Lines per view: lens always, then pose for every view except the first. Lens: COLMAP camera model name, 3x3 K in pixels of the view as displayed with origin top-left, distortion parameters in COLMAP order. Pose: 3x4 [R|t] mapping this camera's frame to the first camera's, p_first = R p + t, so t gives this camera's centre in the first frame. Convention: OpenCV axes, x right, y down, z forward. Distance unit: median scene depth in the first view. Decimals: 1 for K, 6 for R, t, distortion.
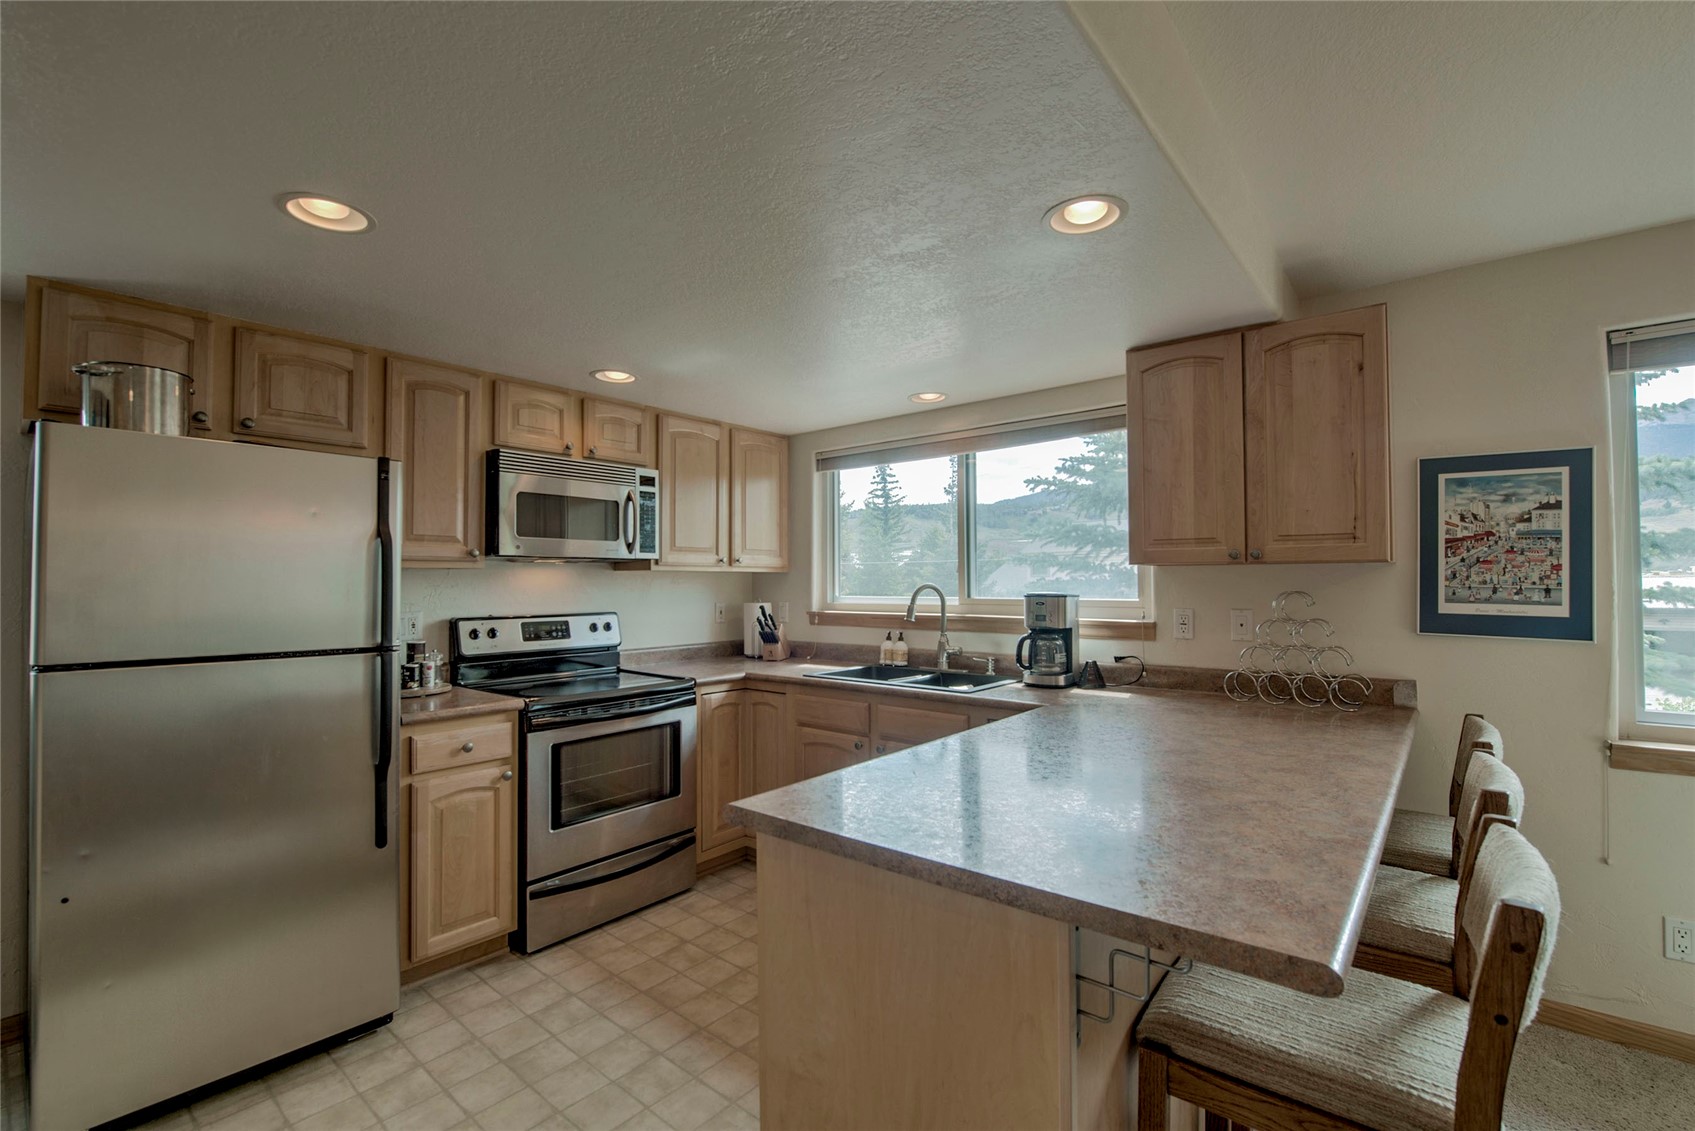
lens RADIAL K [[731.7, 0, 847.5], [0, 731.7, 565.5], [0, 0, 1]] dist [-0.010936, 0.000234]
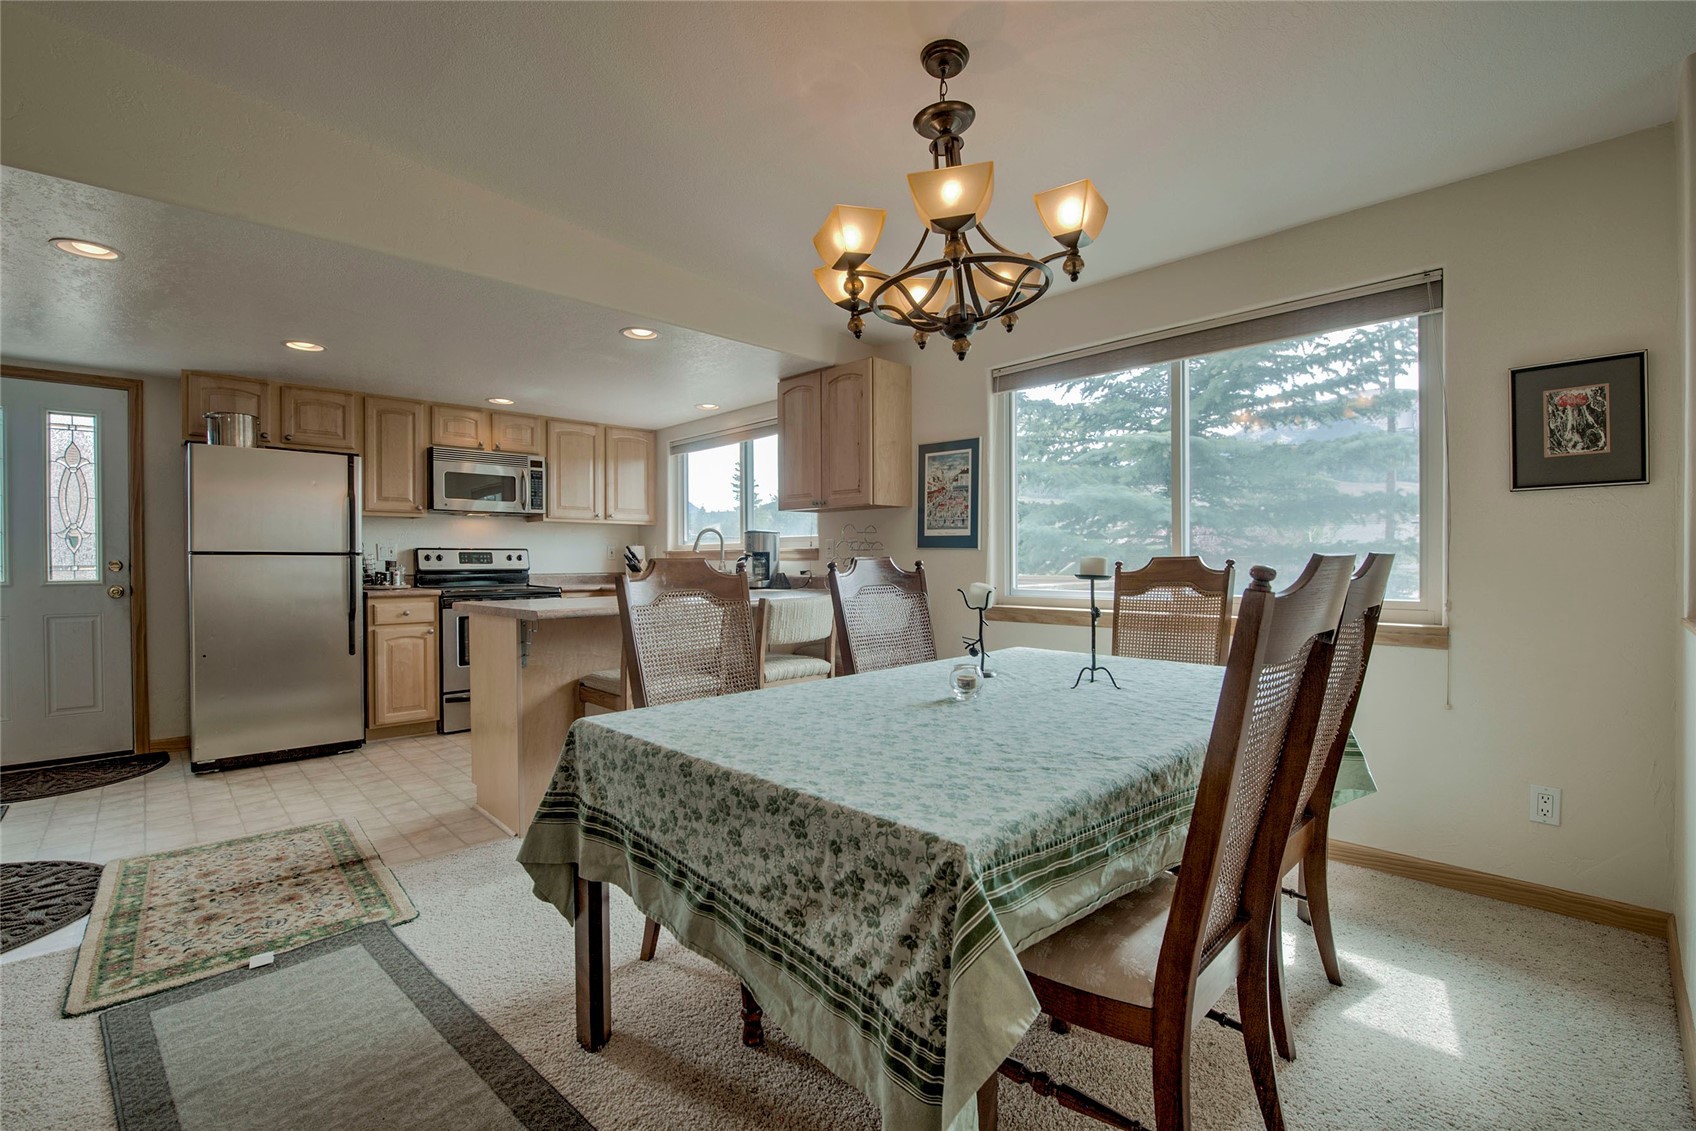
lens RADIAL K [[732.1, 0, 848.0], [0, 732.1, 565.5], [0, 0, 1]] dist [-0.010936, 0.000234]
pose [[0.993800, 0.000855, -0.111181, 0.671467], [0.002705, 0.999488, 0.031871, 0.065027], [0.111151, -0.031974, 0.993289, -0.589001]]
